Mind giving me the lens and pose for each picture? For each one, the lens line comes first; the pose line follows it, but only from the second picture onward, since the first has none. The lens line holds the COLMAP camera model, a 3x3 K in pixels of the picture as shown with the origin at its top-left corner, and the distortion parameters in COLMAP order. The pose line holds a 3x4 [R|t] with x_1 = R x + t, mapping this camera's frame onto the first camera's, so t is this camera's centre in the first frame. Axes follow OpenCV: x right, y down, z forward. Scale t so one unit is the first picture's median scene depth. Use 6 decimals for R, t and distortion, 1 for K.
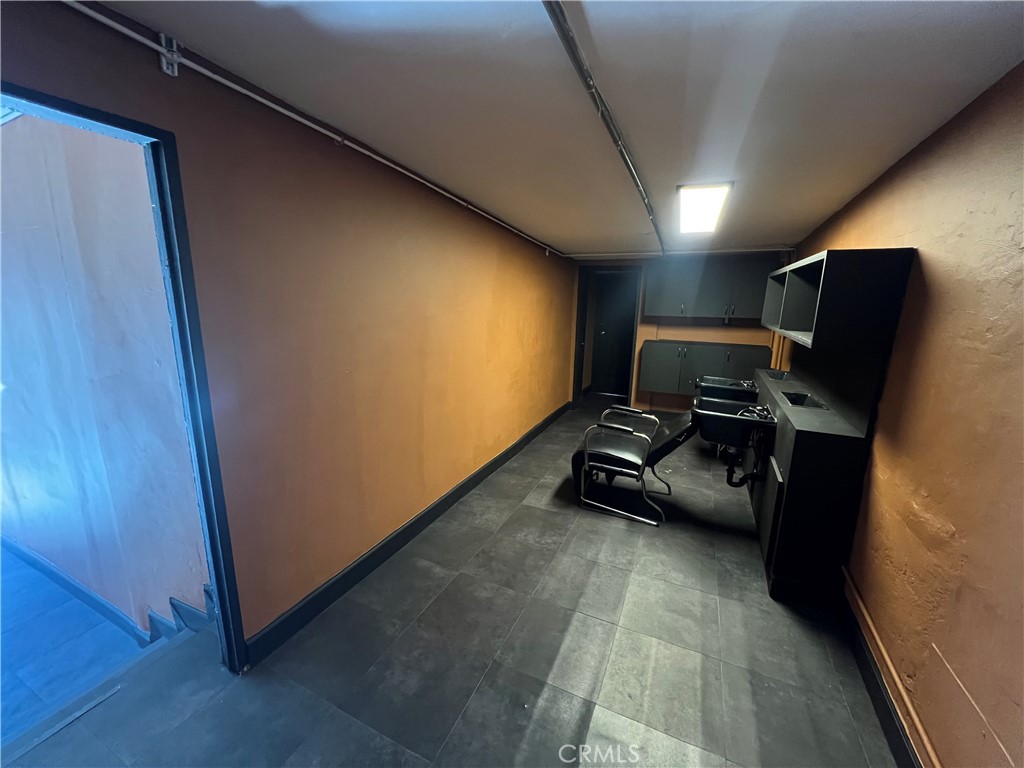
lens RADIAL K [[411.7, 0, 510.2], [0, 411.7, 383.3], [0, 0, 1]] dist [-0.007291, 0.001066]
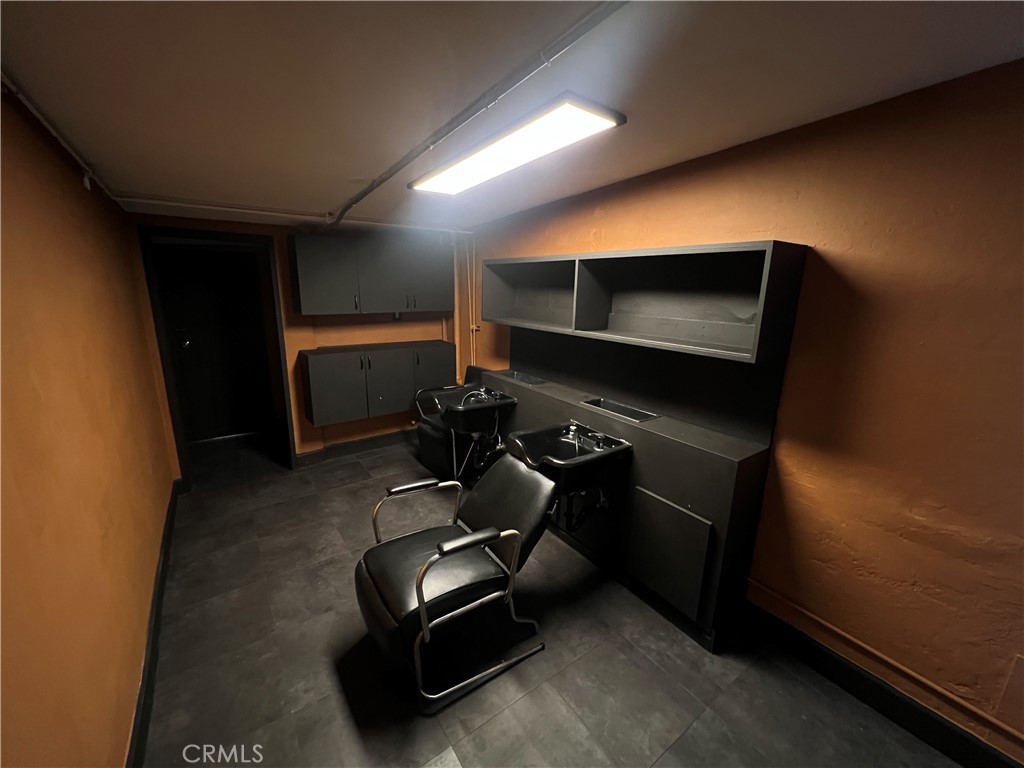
lens RADIAL K [[411.7, 0, 509.3], [0, 411.7, 382.5], [0, 0, 1]] dist [-0.007291, 0.001066]
pose [[0.497368, -0.199922, 0.844189, -0.105891], [0.165016, 0.977121, 0.134181, -0.126717], [-0.851701, 0.072567, 0.518979, 0.531873]]
